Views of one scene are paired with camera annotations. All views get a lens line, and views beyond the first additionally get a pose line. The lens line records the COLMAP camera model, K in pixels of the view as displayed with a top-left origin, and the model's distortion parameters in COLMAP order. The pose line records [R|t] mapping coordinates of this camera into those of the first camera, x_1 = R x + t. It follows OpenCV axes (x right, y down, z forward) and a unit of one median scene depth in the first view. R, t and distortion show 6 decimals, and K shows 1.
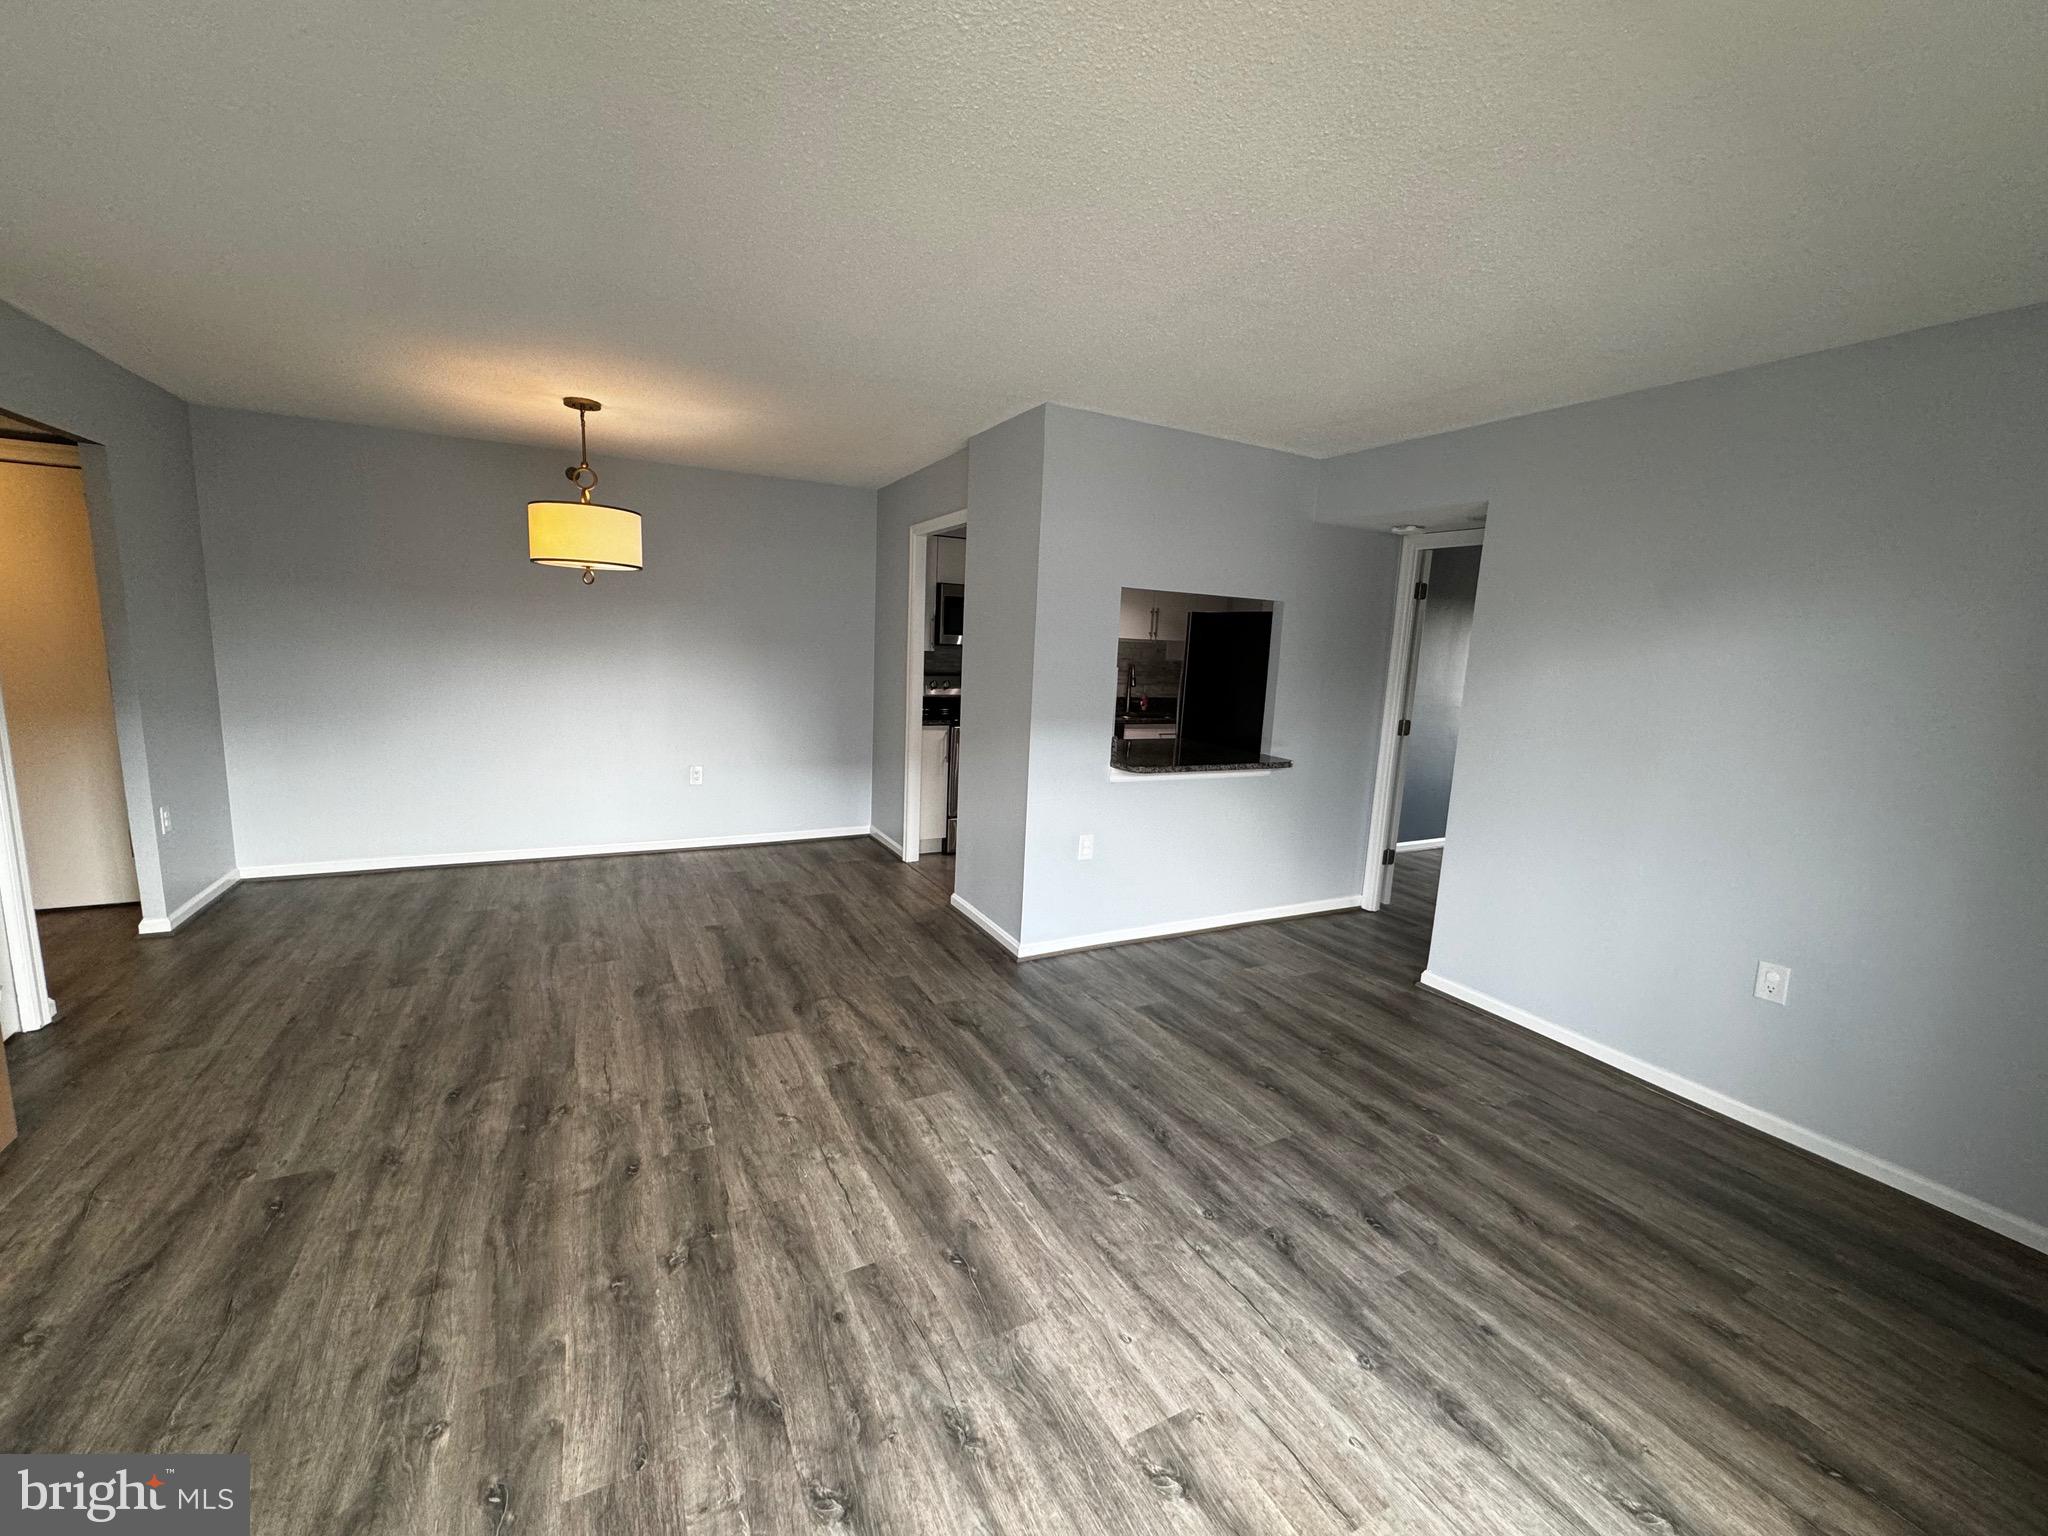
lens RADIAL K [[815.8, 0, 1024.6], [0, 815.8, 768.5], [0, 0, 1]] dist [-0.001878, 0.000192]
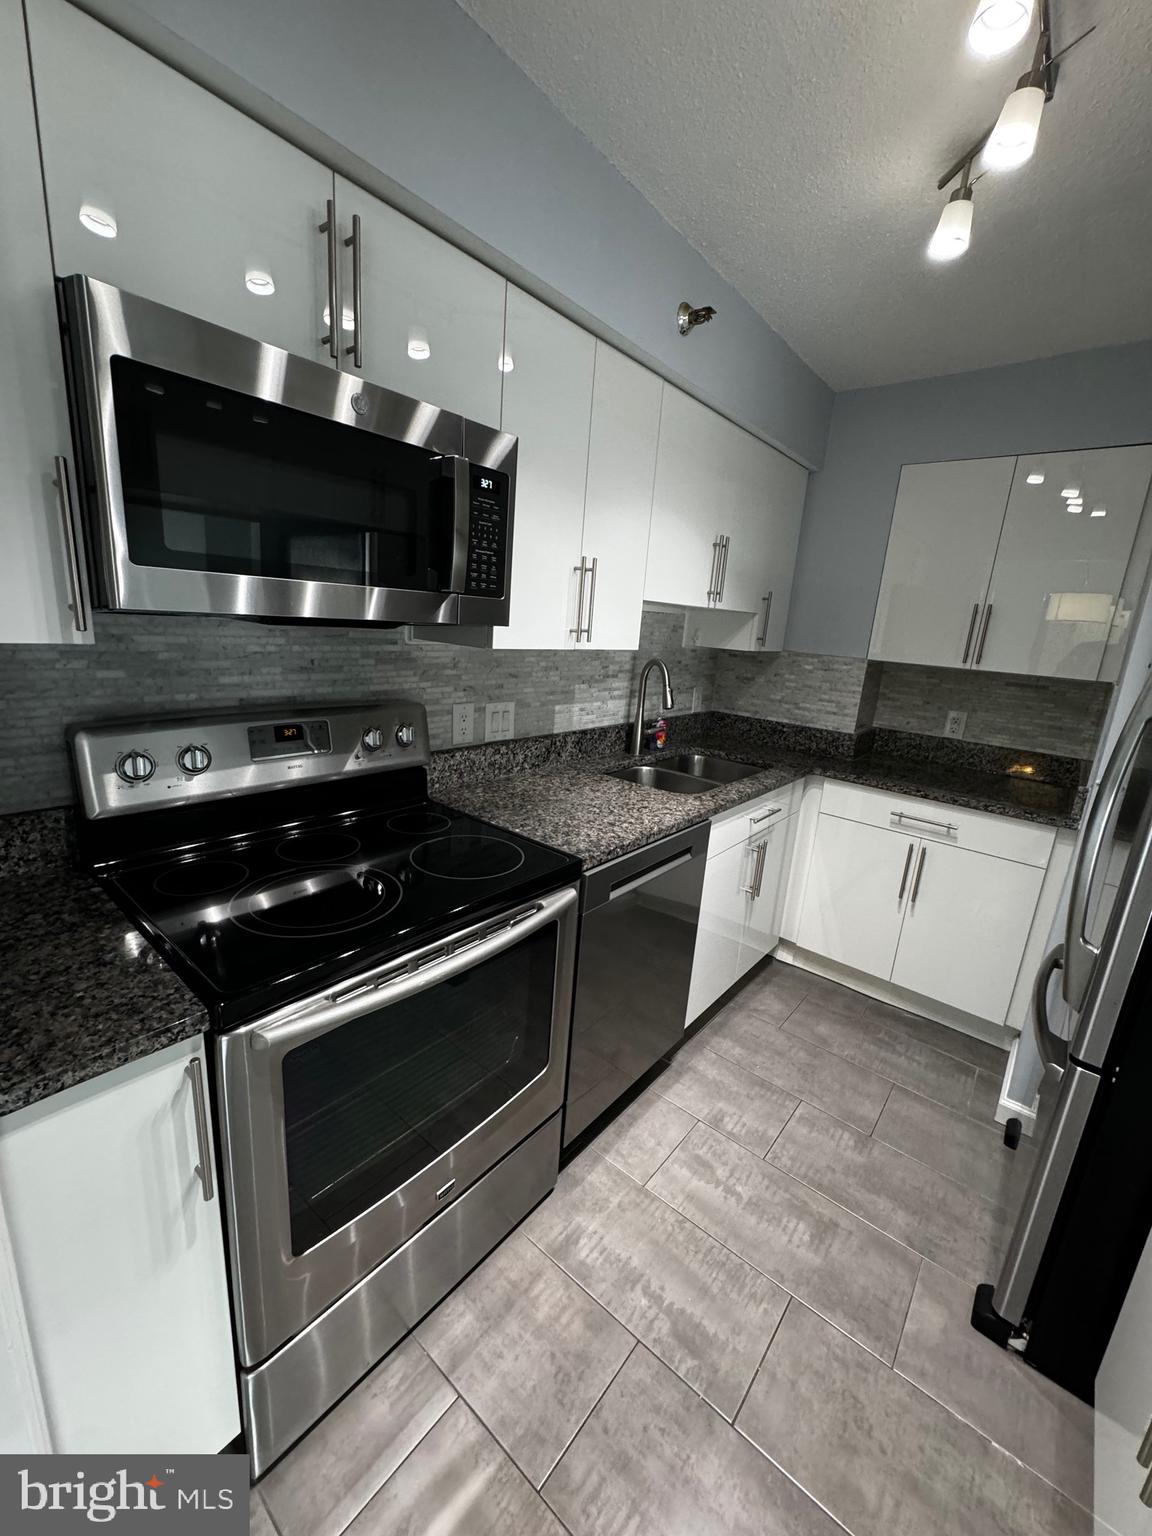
lens RADIAL K [[611.9, 0, 577.1], [0, 611.9, 766.5], [0, 0, 1]] dist [-0.001878, 0.000192]
pose [[0.922163, -0.073322, 0.379788, -0.097284], [0.032794, 0.993154, 0.112111, -0.213819], [-0.385408, -0.090930, 0.918255, 1.370569]]
